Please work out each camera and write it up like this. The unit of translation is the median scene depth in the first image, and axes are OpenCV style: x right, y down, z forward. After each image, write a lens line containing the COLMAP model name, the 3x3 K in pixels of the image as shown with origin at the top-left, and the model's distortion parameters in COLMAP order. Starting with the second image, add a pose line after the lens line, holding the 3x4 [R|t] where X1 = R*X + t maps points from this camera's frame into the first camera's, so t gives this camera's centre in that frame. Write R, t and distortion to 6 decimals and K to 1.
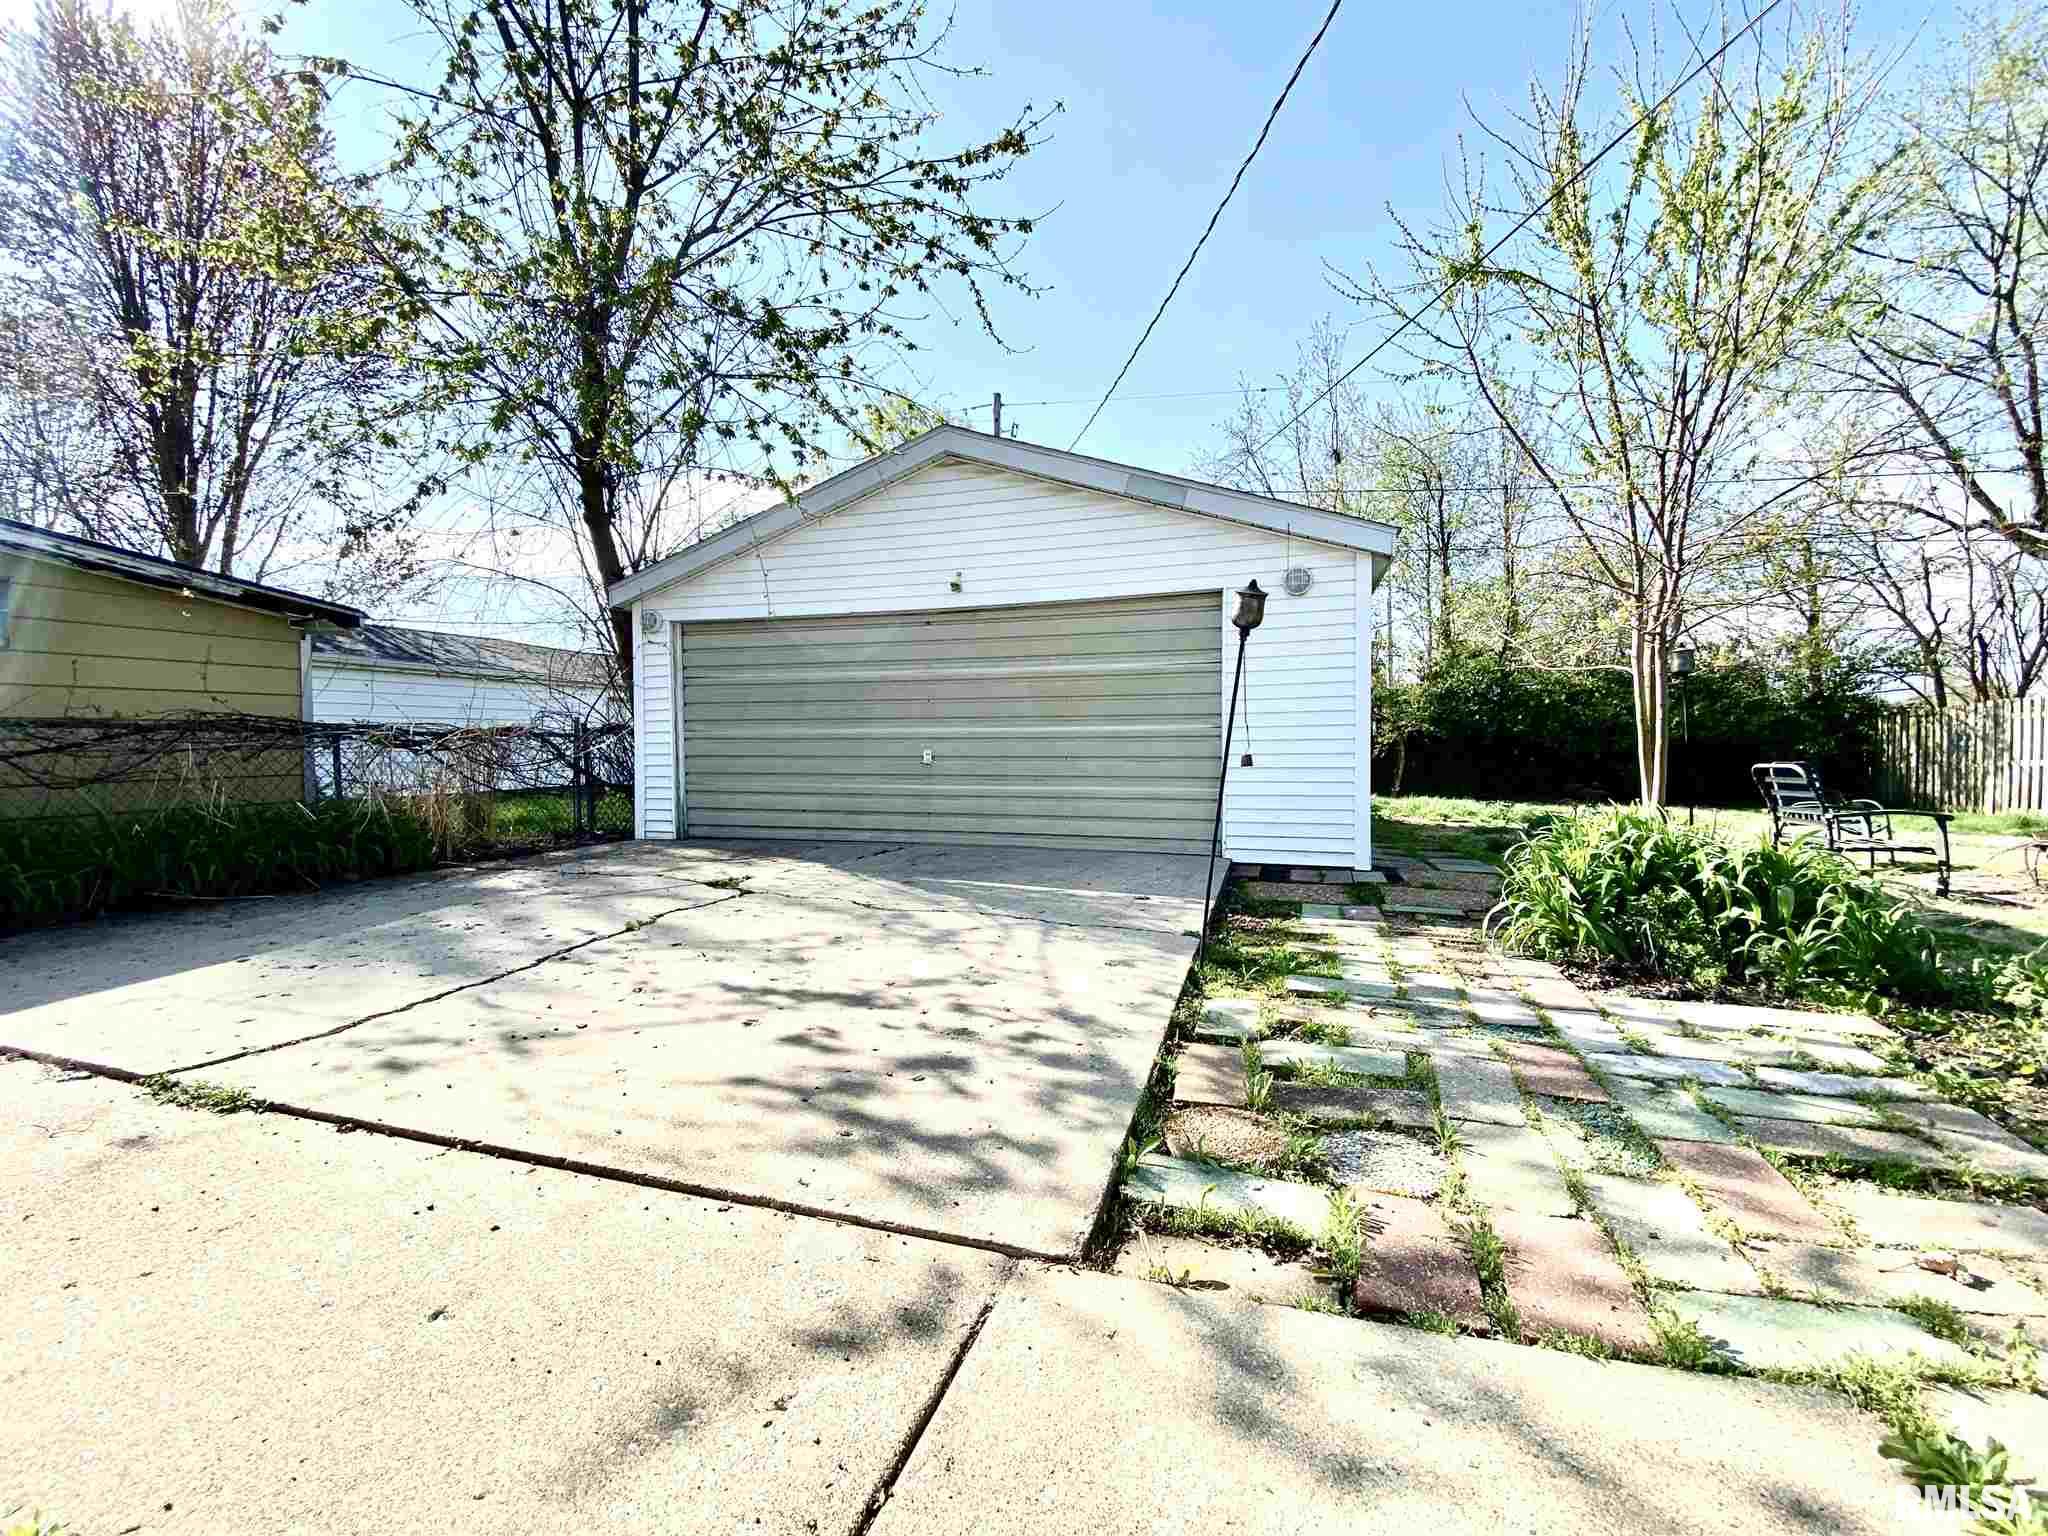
lens RADIAL K [[817.0, 0, 1024.0], [0, 817.0, 768.0], [0, 0, 1]] dist [0.000240, -0.010881]
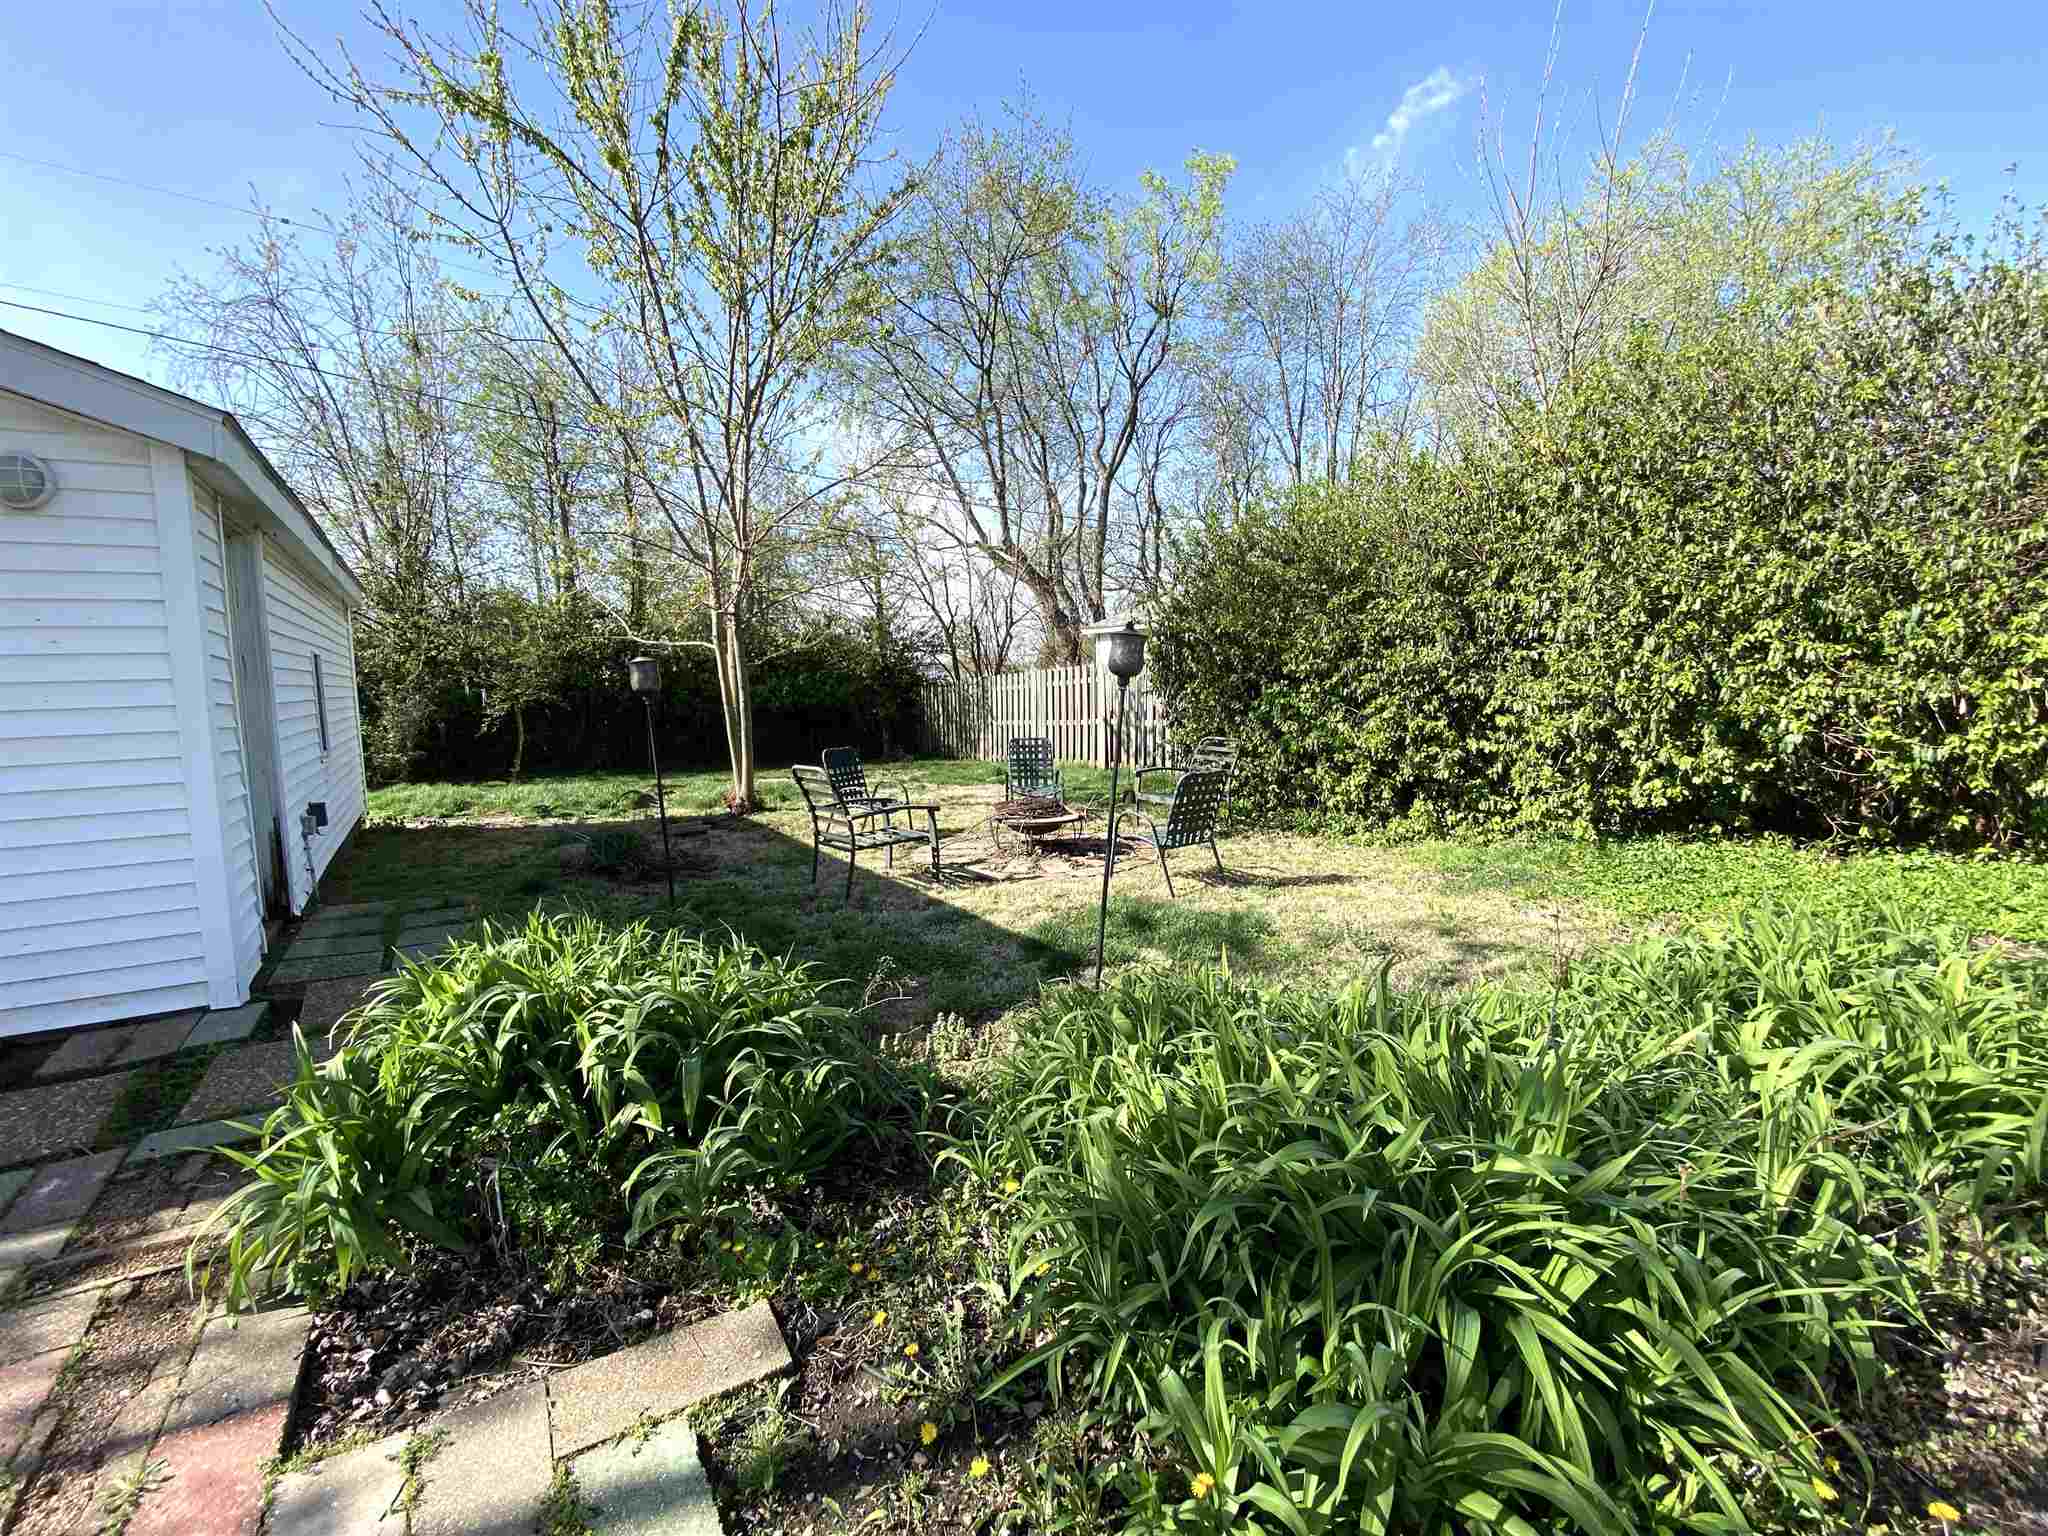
lens RADIAL K [[822.0, 0, 1024.0], [0, 822.0, 768.0], [0, 0, 1]] dist [-0.000098, -0.022252]
pose [[0.605404, -0.075235, 0.792354, 0.128494], [0.028205, 0.996925, 0.073108, -0.028068], [-0.795418, -0.021912, 0.605665, 0.084305]]
